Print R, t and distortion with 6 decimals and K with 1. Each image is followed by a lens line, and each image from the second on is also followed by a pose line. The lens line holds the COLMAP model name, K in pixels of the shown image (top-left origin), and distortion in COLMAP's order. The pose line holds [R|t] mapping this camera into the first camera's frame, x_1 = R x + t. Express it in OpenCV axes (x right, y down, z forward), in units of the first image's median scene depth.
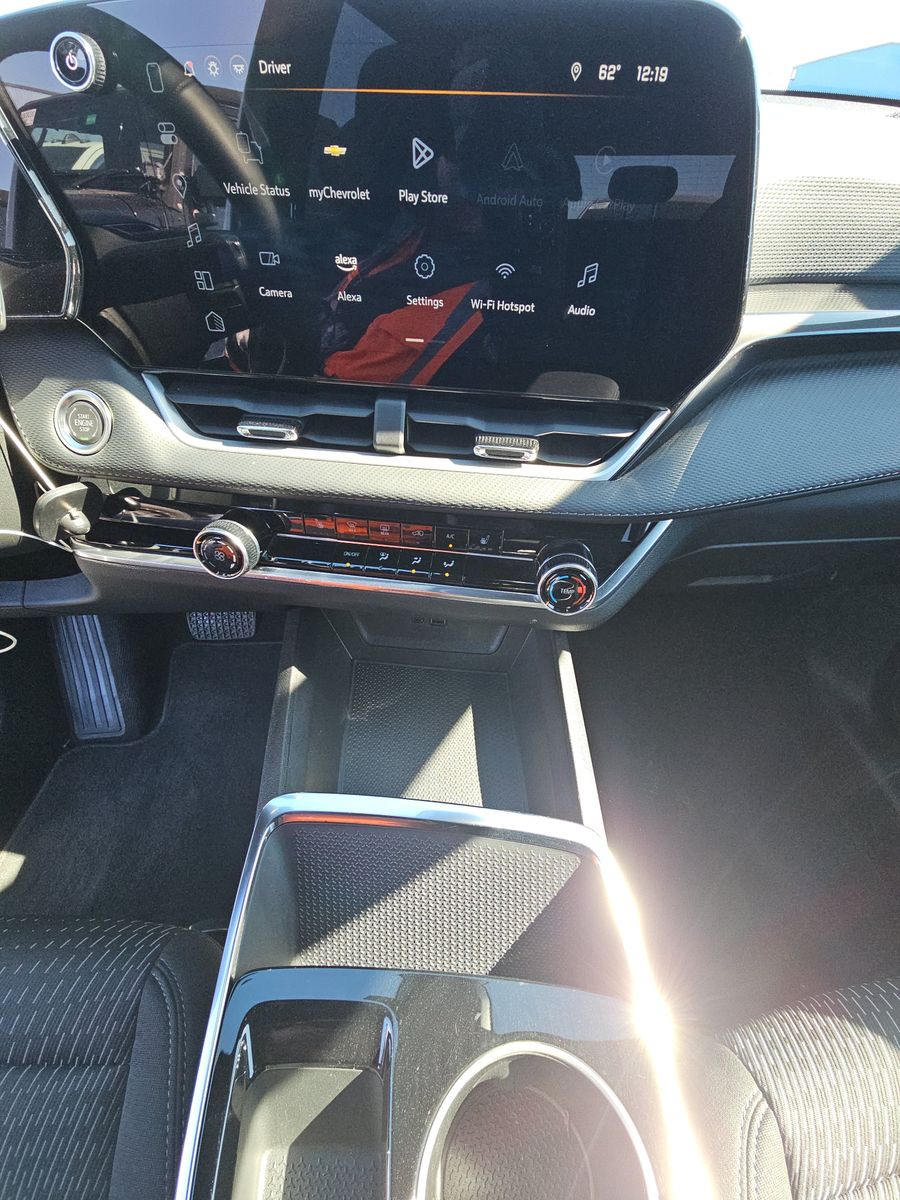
lens RADIAL K [[492.4, 0, 453.1], [0, 492.4, 608.2], [0, 0, 1]] dist [-0.001311, -0.000702]
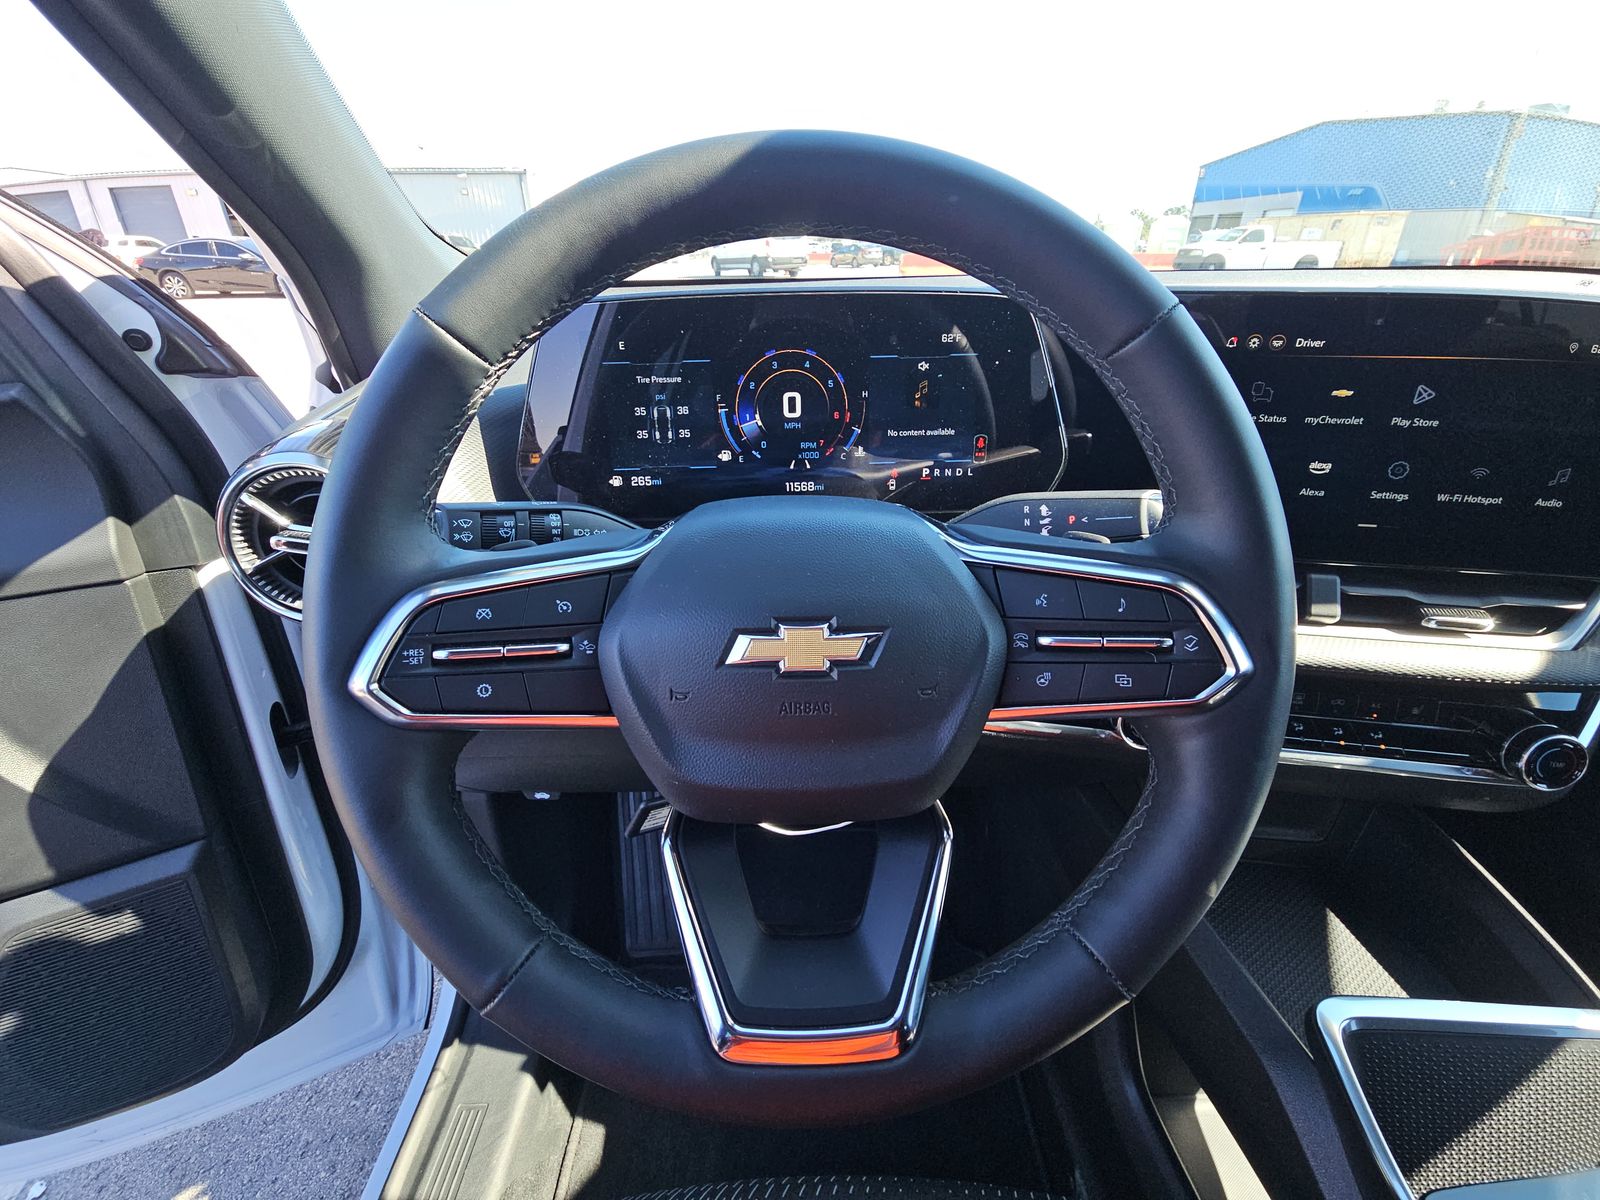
lens RADIAL K [[656.6, 0, 794.0], [0, 656.6, 591.8], [0, 0, 1]] dist [-0.001311, -0.000702]
pose [[0.998627, -0.007396, -0.051852, -1.210147], [-0.008110, 0.956204, -0.292589, 0.028813], [0.051745, 0.292608, 0.954831, -0.388992]]
